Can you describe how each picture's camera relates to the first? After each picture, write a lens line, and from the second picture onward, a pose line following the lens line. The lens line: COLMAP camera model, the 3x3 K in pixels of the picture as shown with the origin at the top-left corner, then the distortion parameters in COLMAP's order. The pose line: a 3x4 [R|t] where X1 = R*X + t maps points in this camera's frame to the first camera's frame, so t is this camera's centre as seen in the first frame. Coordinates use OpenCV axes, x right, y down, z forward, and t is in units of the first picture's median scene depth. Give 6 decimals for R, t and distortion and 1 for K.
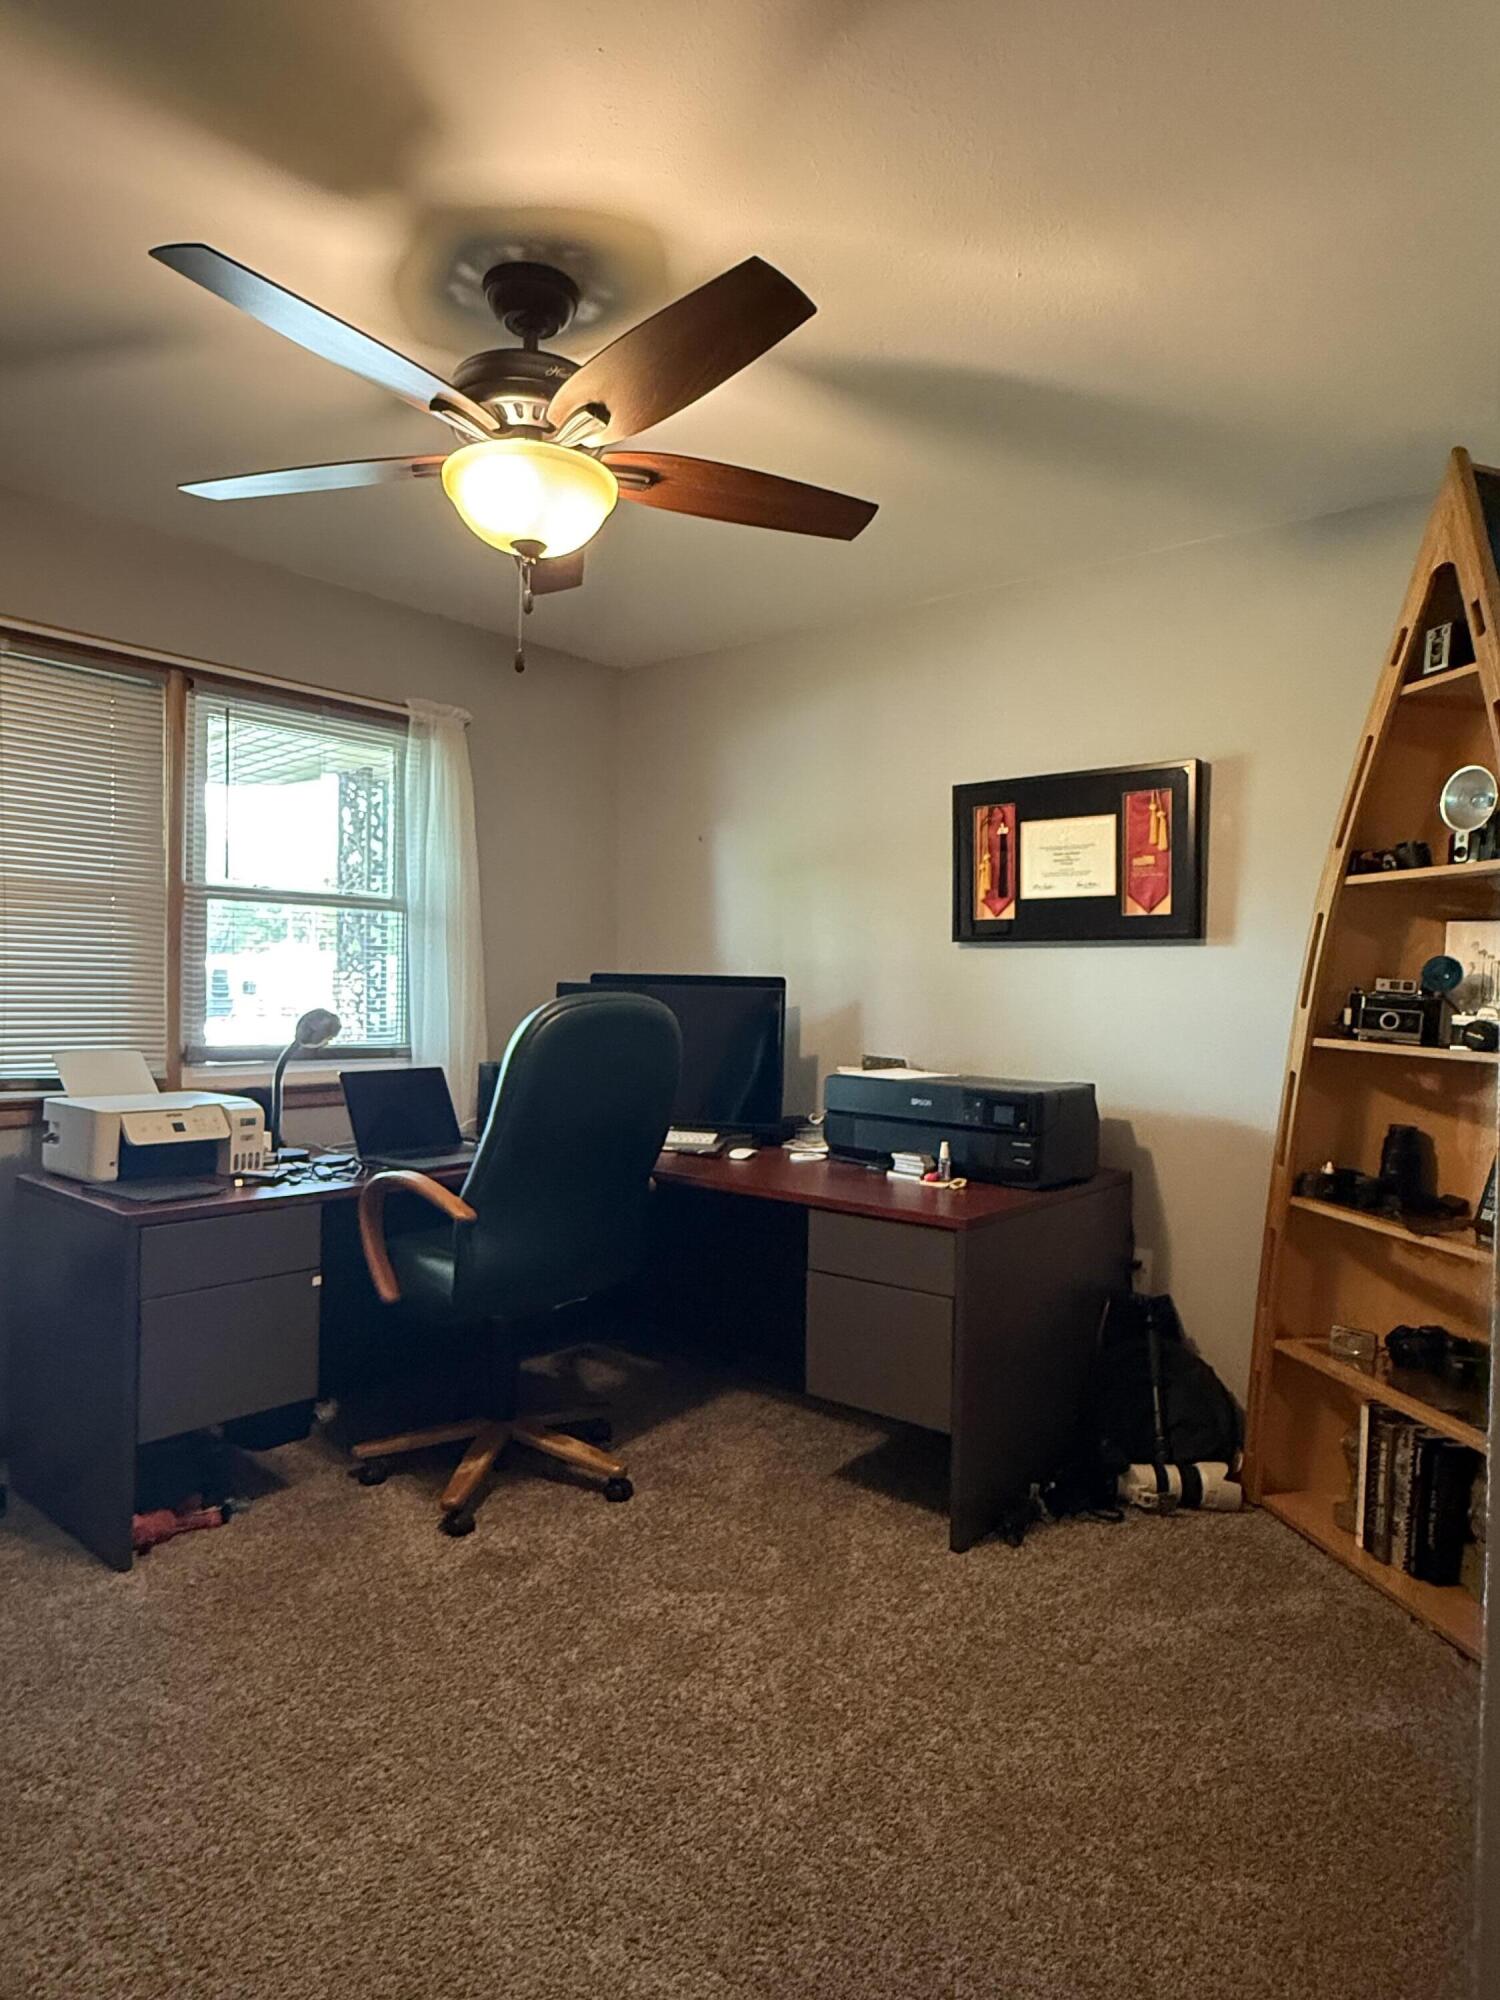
lens RADIAL K [[1175.7, 0, 752.6], [0, 1175.7, 991.6], [0, 0, 1]] dist [-0.002319, 0.002226]
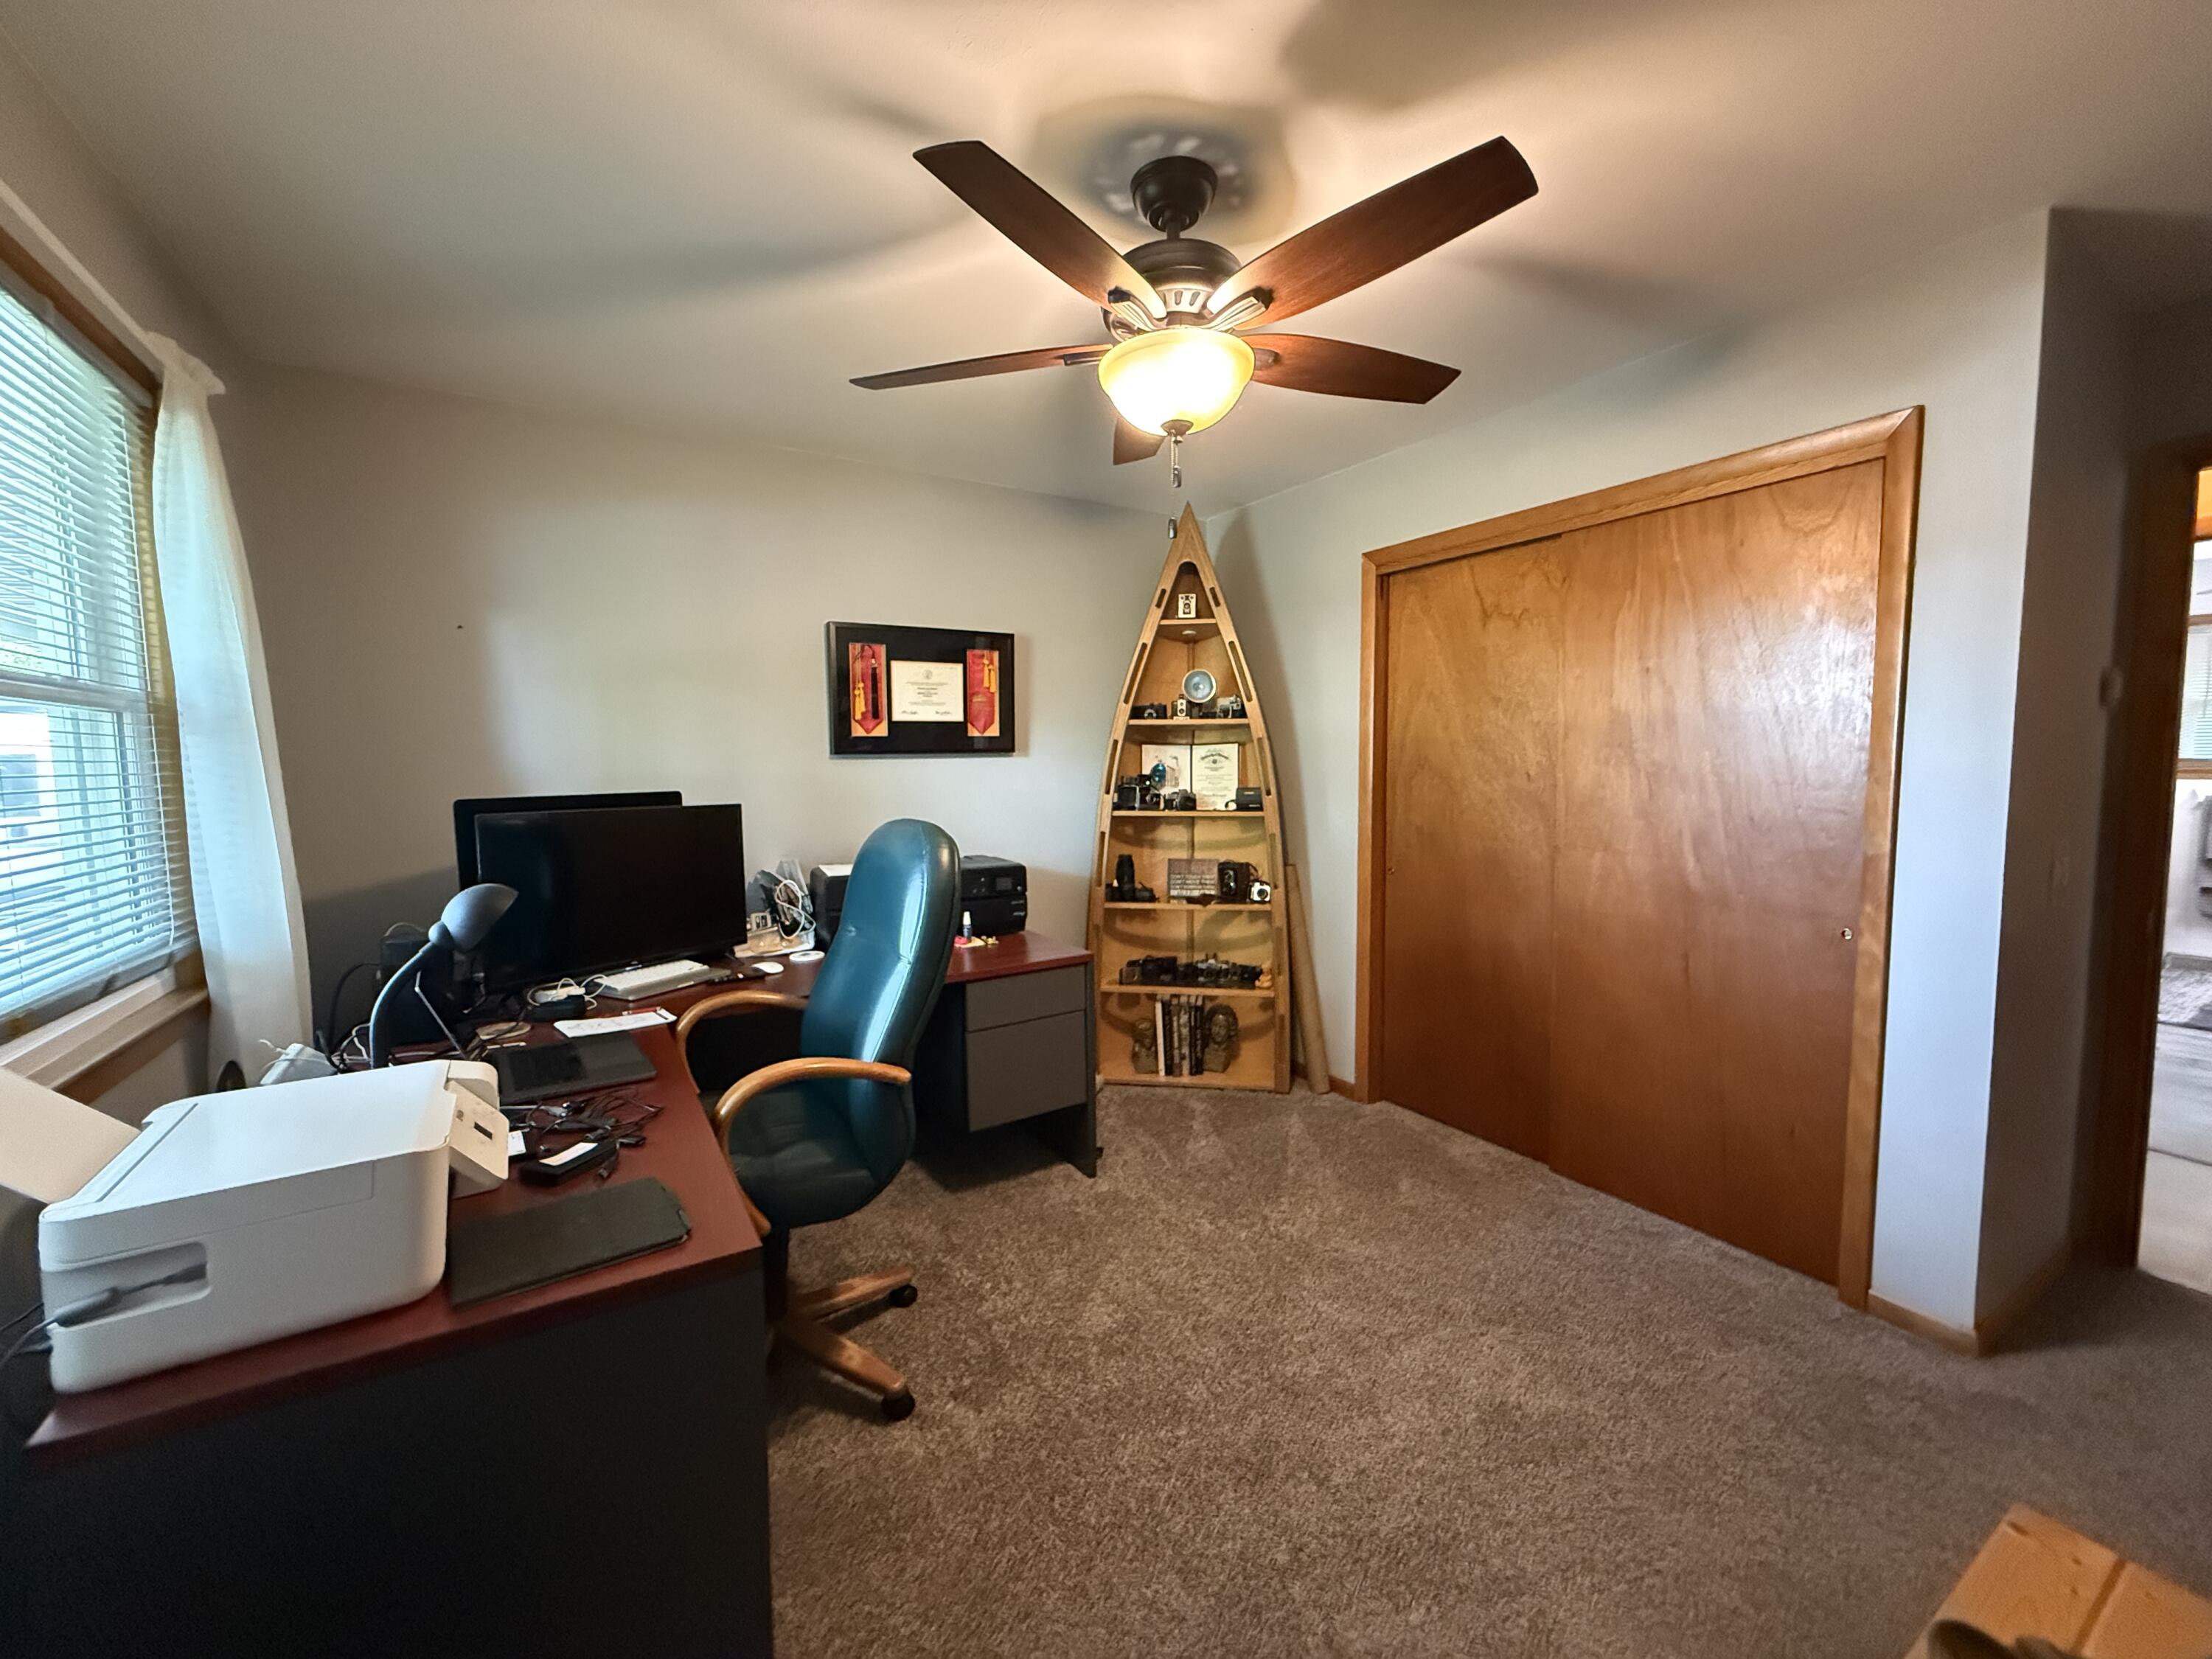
lens RADIAL K [[889.3, 0, 1099.9], [0, 889.3, 825.3], [0, 0, 1]] dist [-0.000330, -0.000122]
pose [[0.314602, -0.091057, 0.944846, -0.692300], [0.022645, 0.995825, 0.088429, -0.050829], [-0.948954, -0.006424, 0.315350, 0.528746]]
